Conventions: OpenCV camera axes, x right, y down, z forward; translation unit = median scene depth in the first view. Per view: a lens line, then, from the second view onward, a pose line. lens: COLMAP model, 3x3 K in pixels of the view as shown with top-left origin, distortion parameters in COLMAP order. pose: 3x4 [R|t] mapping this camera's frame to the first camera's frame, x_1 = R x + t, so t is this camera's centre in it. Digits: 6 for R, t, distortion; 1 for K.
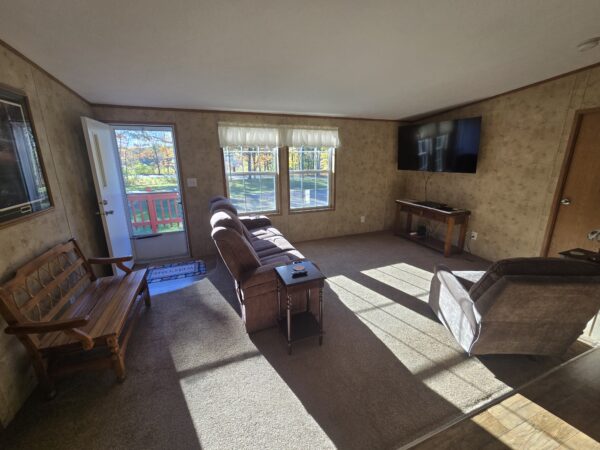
lens RADIAL K [[250.6, 0, 302.5], [0, 250.6, 221.3], [0, 0, 1]] dist [-0.008182, 0.004699]
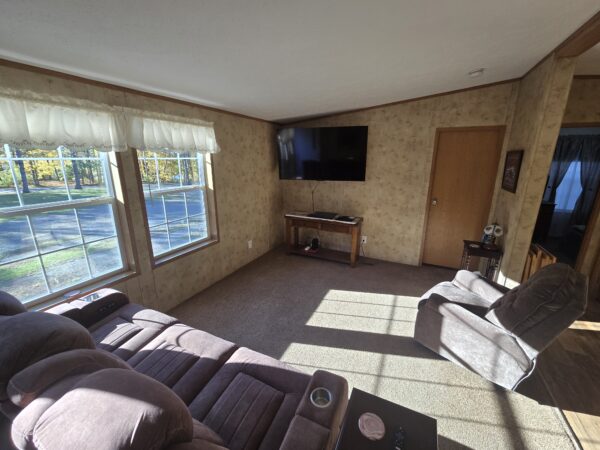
lens RADIAL K [[250.6, 0, 302.5], [0, 250.6, 221.3], [0, 0, 1]] dist [-0.008182, 0.004699]
pose [[0.727752, -0.162962, 0.666198, -0.189854], [0.167722, 0.984155, 0.057520, -0.123714], [-0.665016, 0.069876, 0.743553, 0.393901]]
